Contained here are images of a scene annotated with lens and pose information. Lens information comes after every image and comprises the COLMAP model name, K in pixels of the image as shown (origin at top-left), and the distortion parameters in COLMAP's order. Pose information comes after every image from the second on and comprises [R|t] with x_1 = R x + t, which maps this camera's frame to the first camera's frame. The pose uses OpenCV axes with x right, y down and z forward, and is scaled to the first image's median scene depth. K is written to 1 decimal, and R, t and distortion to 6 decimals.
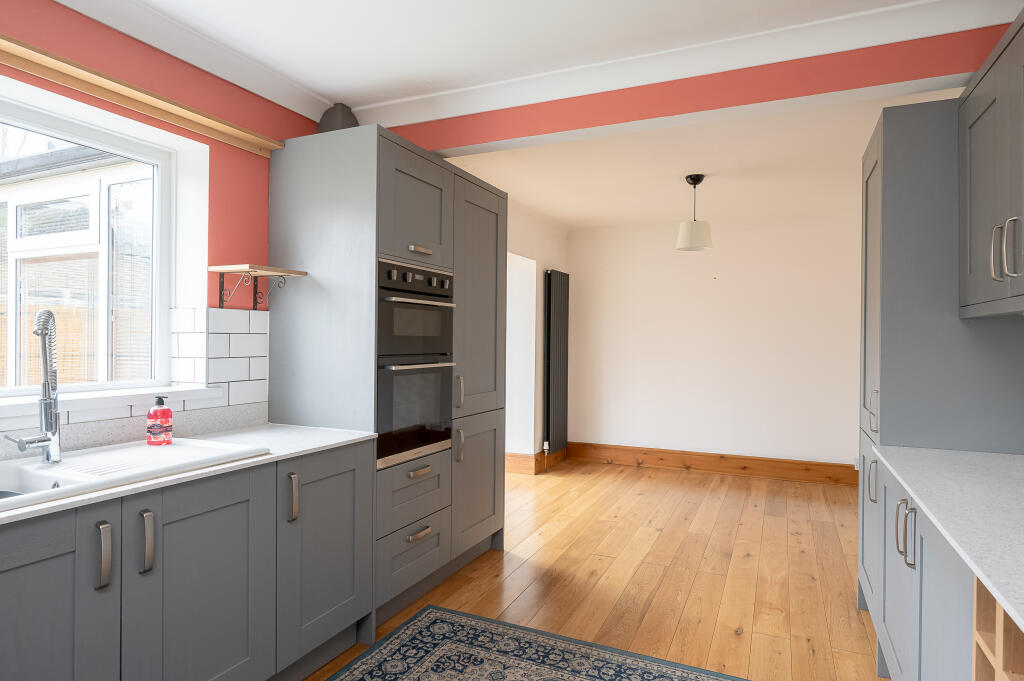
lens RADIAL K [[586.7, 0, 510.0], [0, 586.7, 337.6], [0, 0, 1]] dist [0.003223, 0.000092]
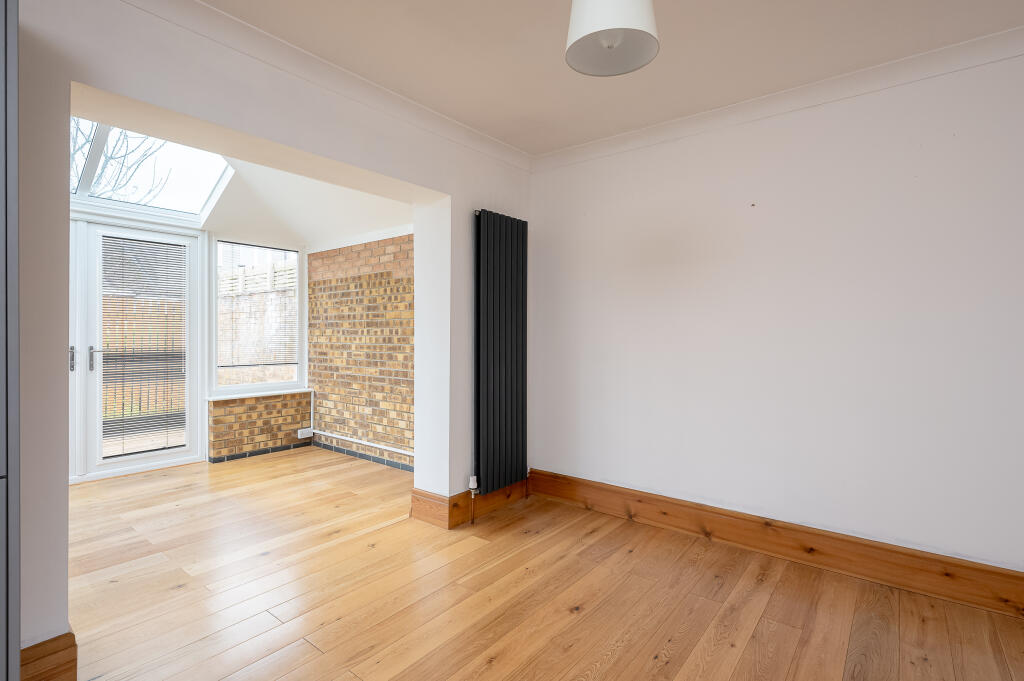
lens RADIAL K [[486.6, 0, 516.2], [0, 486.6, 336.7], [0, 0, 1]] dist [-0.003346, -0.000365]
pose [[0.975937, -0.002810, -0.218037, 0.227445], [0.002365, 0.999995, -0.002303, 0.024937], [0.218042, 0.001732, 0.975938, 0.492534]]
